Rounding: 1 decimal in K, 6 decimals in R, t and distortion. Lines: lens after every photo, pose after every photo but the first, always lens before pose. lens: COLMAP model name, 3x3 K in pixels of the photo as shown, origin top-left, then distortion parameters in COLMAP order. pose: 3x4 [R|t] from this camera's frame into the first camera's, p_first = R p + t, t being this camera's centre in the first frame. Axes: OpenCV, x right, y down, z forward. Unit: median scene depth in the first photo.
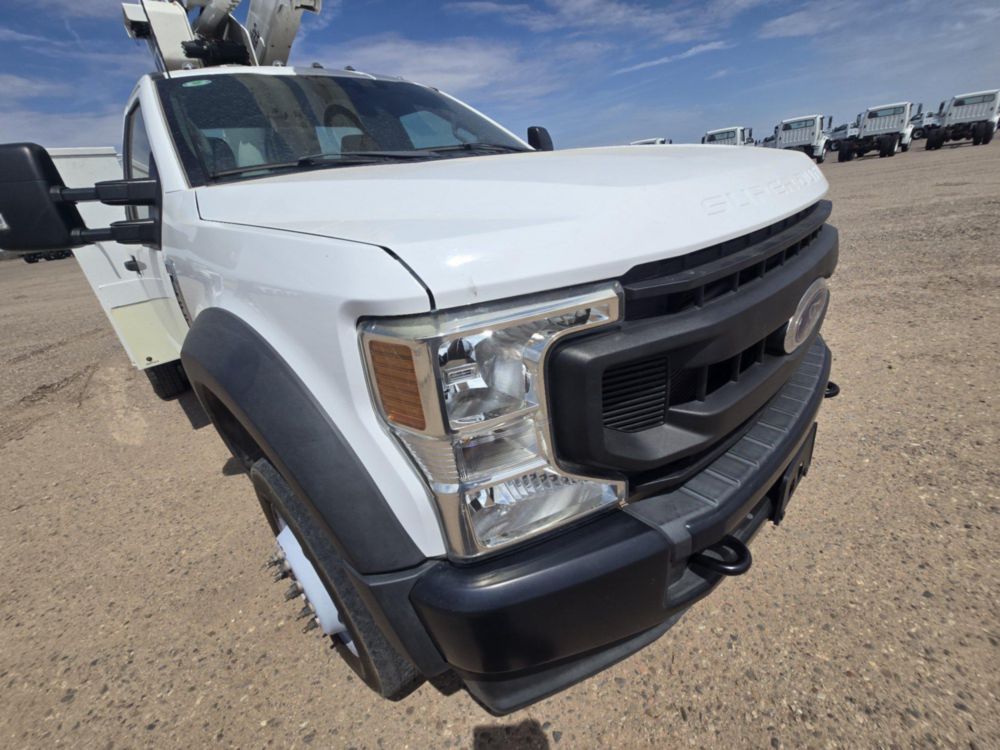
lens RADIAL K [[409.9, 0, 500.8], [0, 409.9, 371.4], [0, 0, 1]] dist [0.000291, -0.000058]
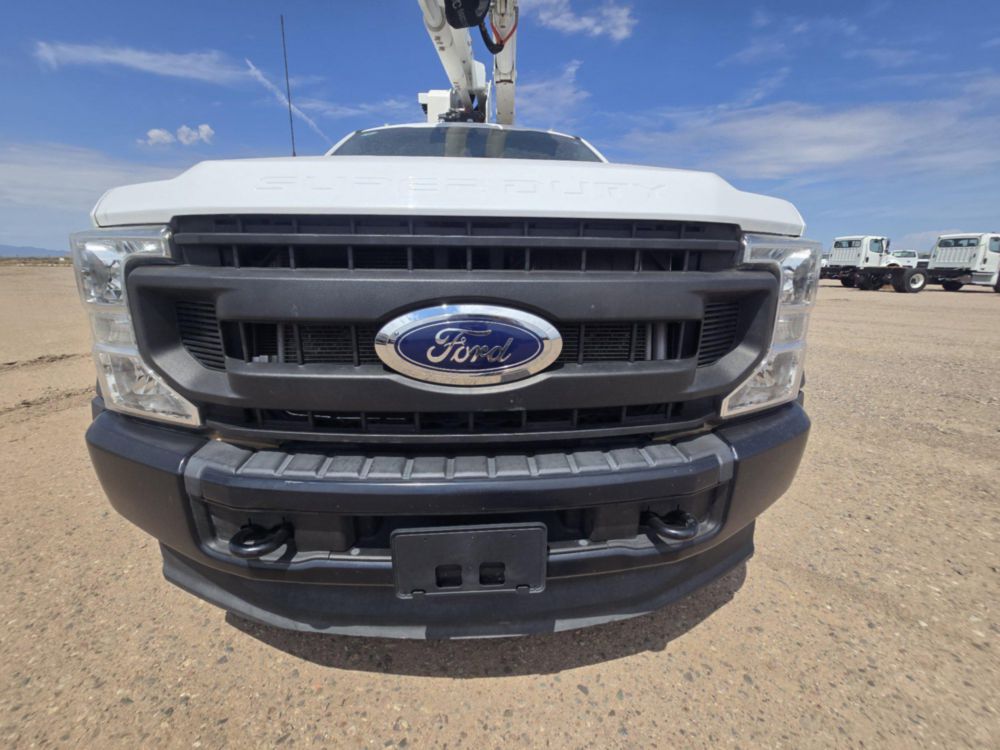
lens RADIAL K [[409.9, 0, 500.8], [0, 409.9, 371.4], [0, 0, 1]] dist [0.000291, -0.000058]
pose [[0.750503, 0.294474, -0.591634, 0.805863], [-0.366651, 0.930356, -0.002040, -0.071439], [0.549829, 0.218454, 0.806204, 0.257511]]
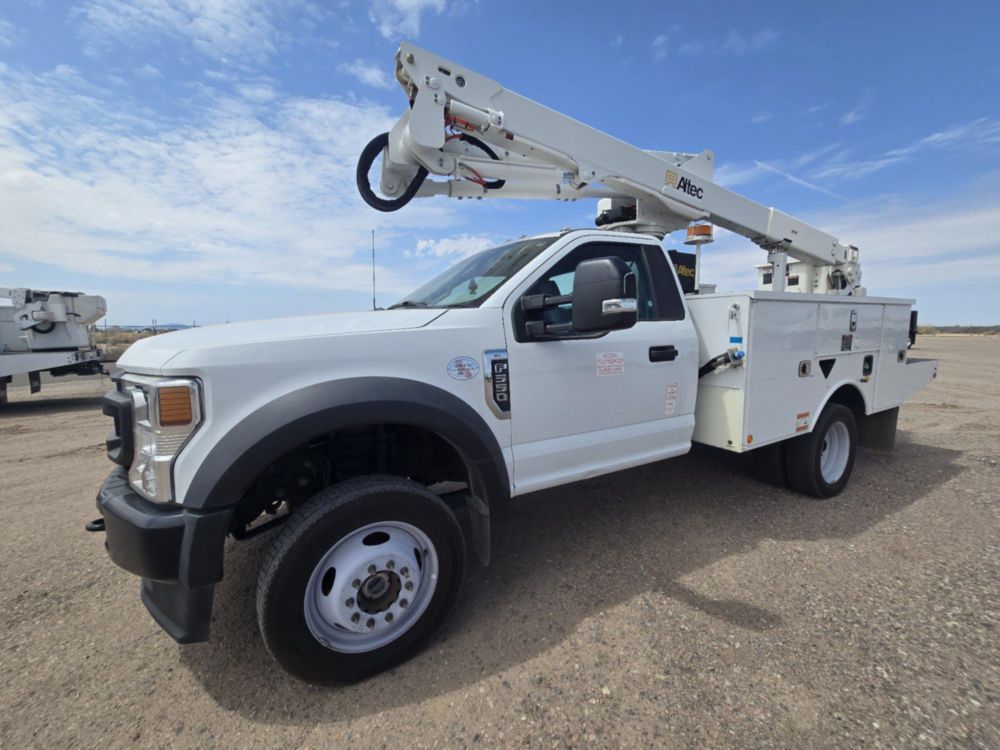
lens RADIAL K [[409.1, 0, 500.6], [0, 409.1, 371.7], [0, 0, 1]] dist [-0.000634, 0.000395]
pose [[-0.243359, 0.221778, -0.944241, 1.377809], [-0.372894, 0.877296, 0.302160, -1.019911], [0.895392, 0.425636, -0.130798, 1.809881]]
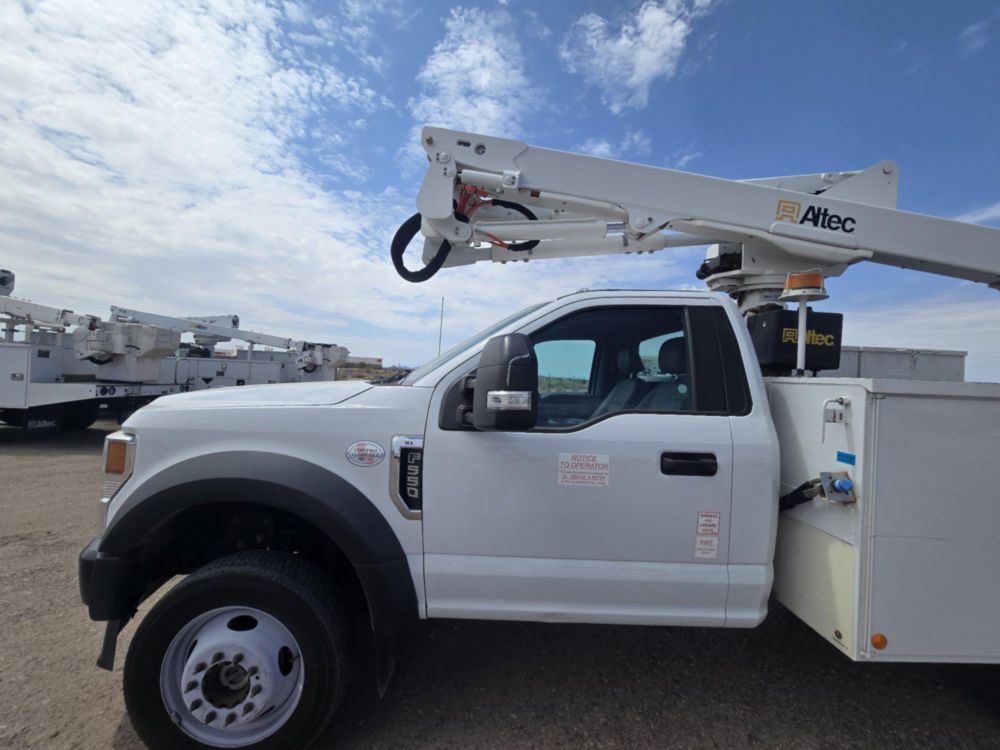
lens RADIAL K [[407.0, 0, 501.4], [0, 407.0, 372.1], [0, 0, 1]] dist [-0.000105, 0.000295]
pose [[-0.675540, 0.081368, -0.732820, 0.810760], [-0.280488, 0.890808, 0.357474, -1.292541], [0.681889, 0.447035, -0.578954, 2.305500]]
